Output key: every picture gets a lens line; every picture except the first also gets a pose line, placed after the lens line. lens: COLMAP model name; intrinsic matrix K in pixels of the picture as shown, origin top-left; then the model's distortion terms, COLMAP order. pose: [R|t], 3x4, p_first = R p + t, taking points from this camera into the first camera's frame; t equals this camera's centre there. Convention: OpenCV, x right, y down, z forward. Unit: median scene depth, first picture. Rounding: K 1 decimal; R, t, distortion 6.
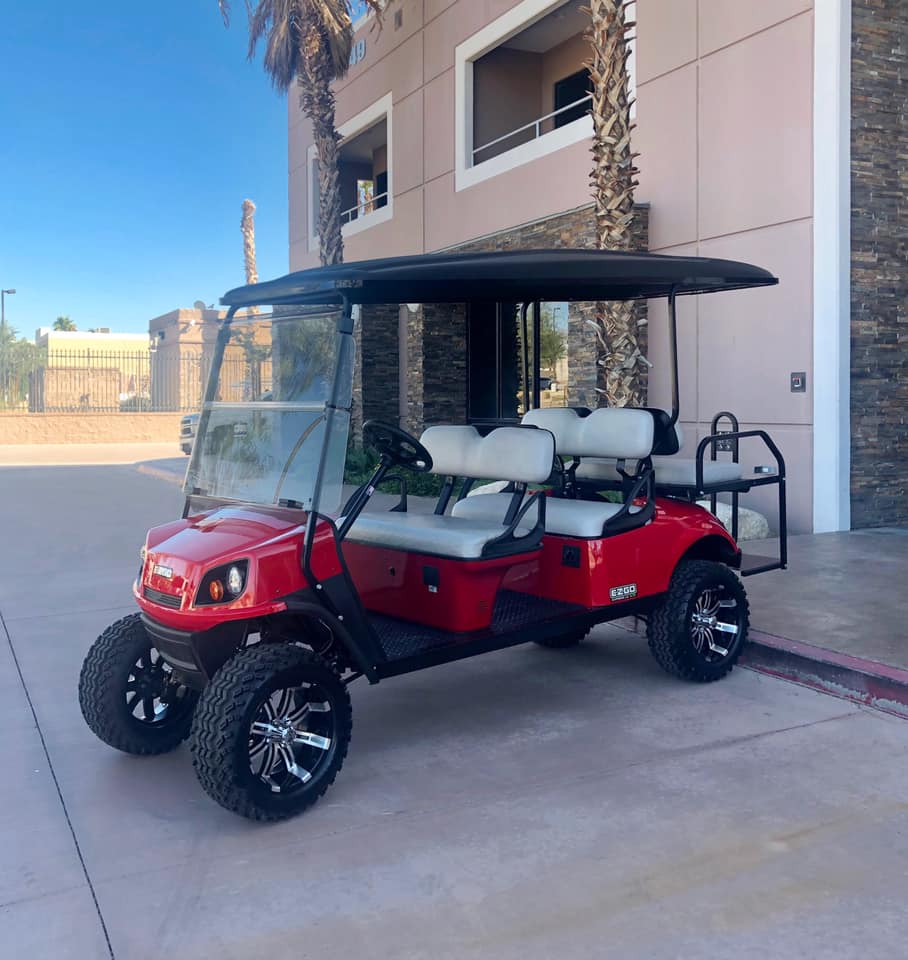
lens RADIAL K [[1124.9, 0, 454.0], [0, 1124.9, 480.0], [0, 0, 1]] dist [0.034708, 0.021407]
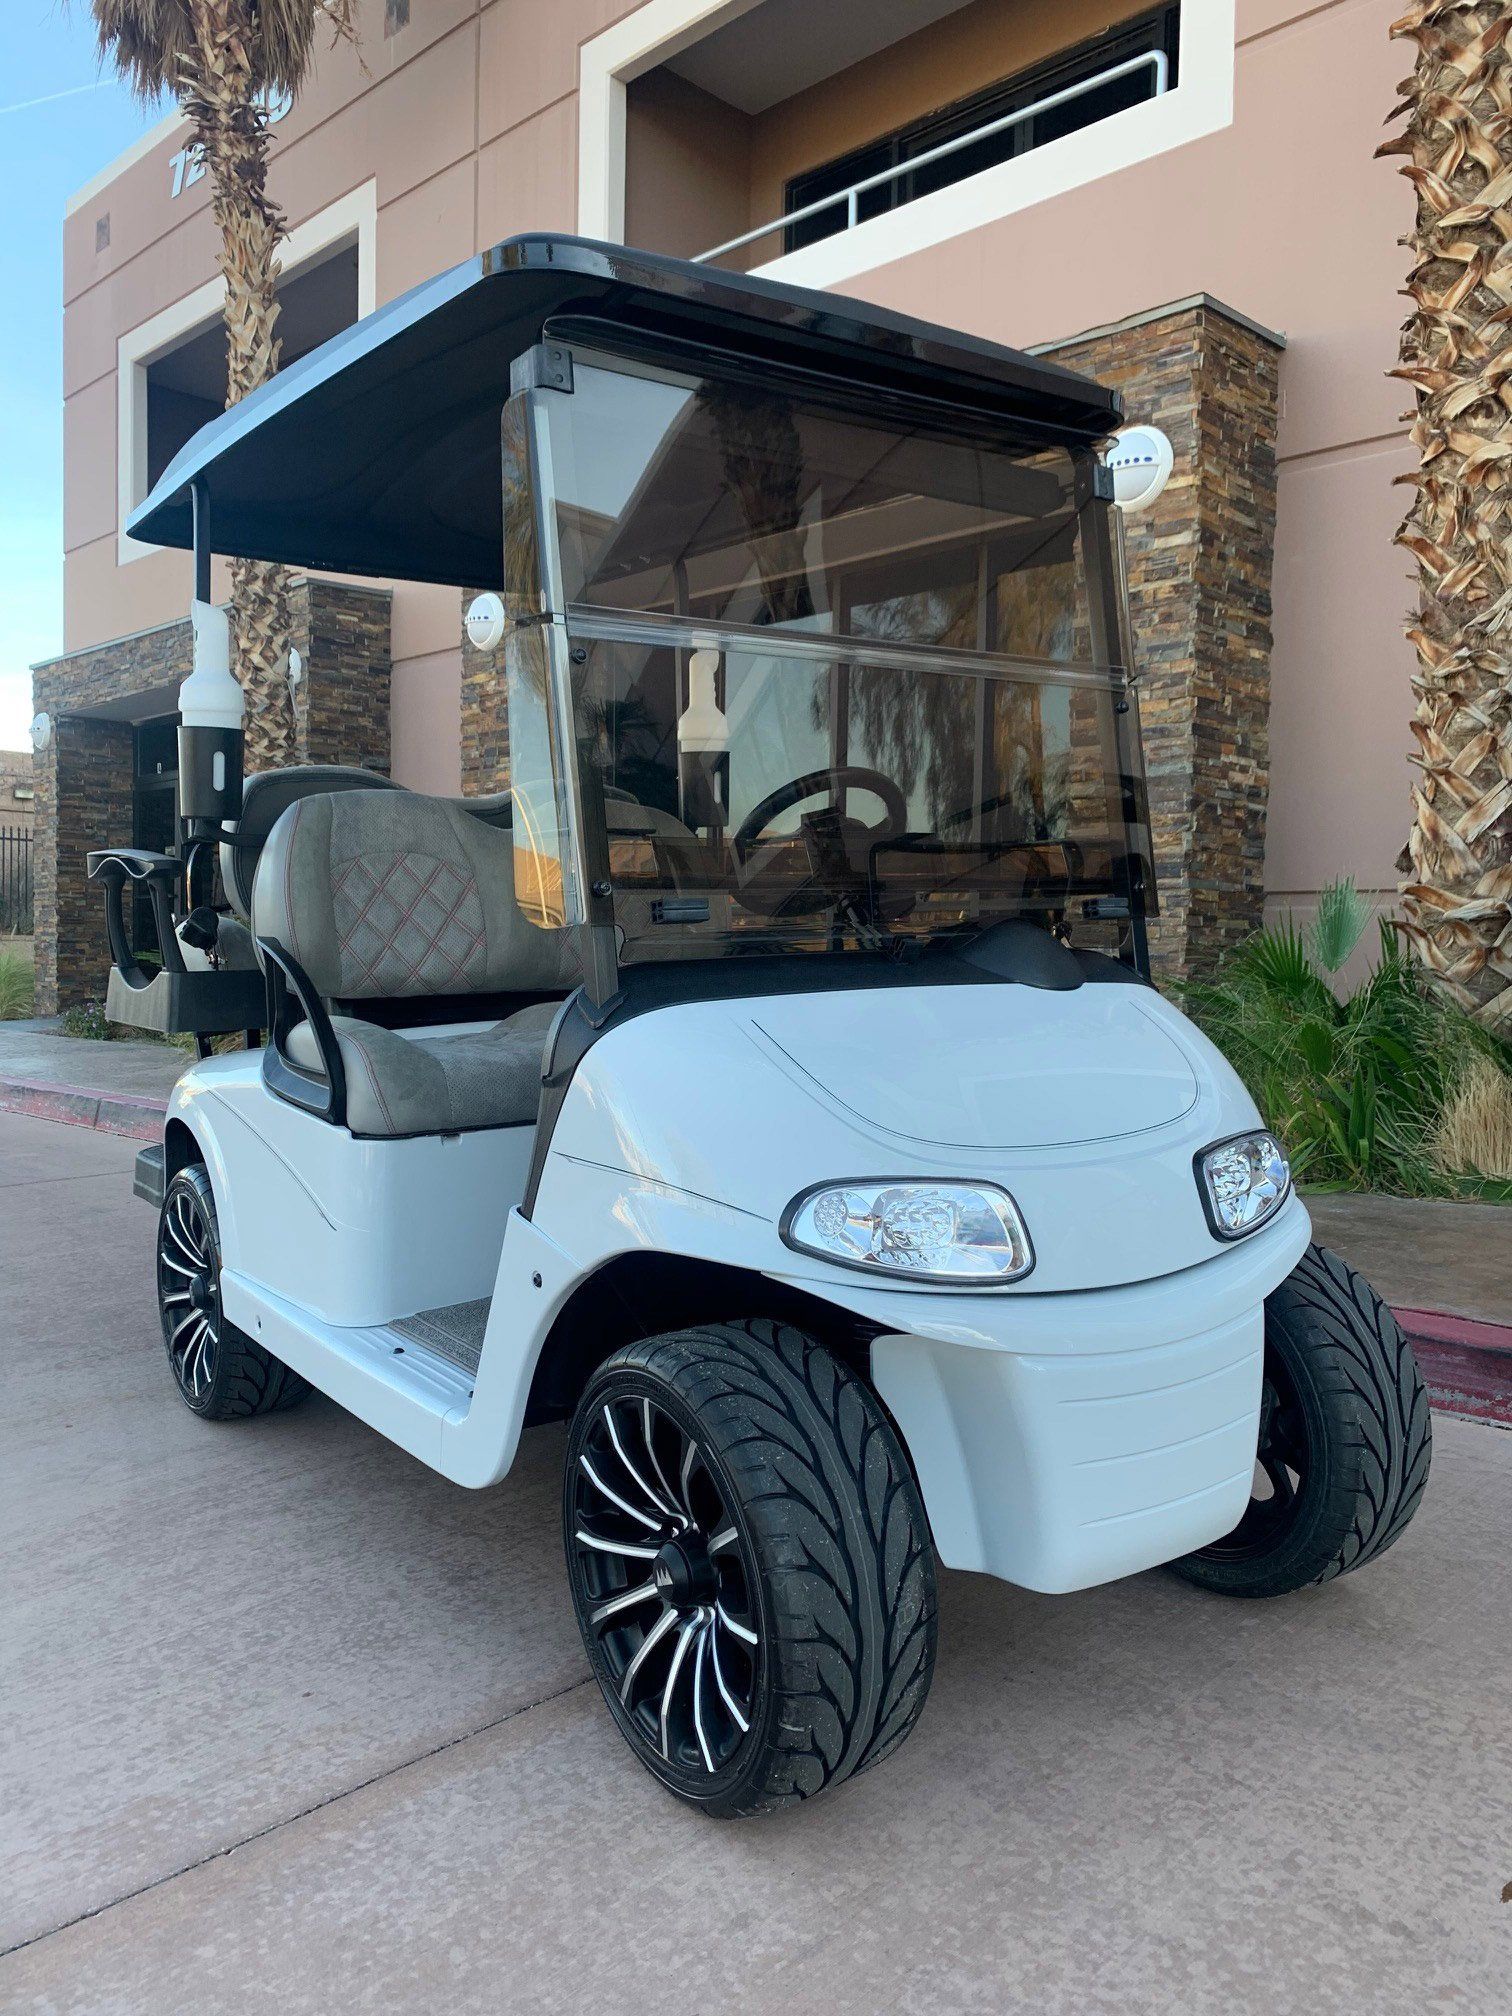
lens RADIAL K [[1567.2, 0, 756.0], [0, 1567.2, 1008.0], [0, 0, 1]] dist [-0.000793, 0.041197]
pose [[0.938933, 0.001368, 0.344098, -0.136971], [0.010032, 0.999458, -0.031348, 0.002600], [-0.343955, 0.032886, 0.938410, 0.410662]]
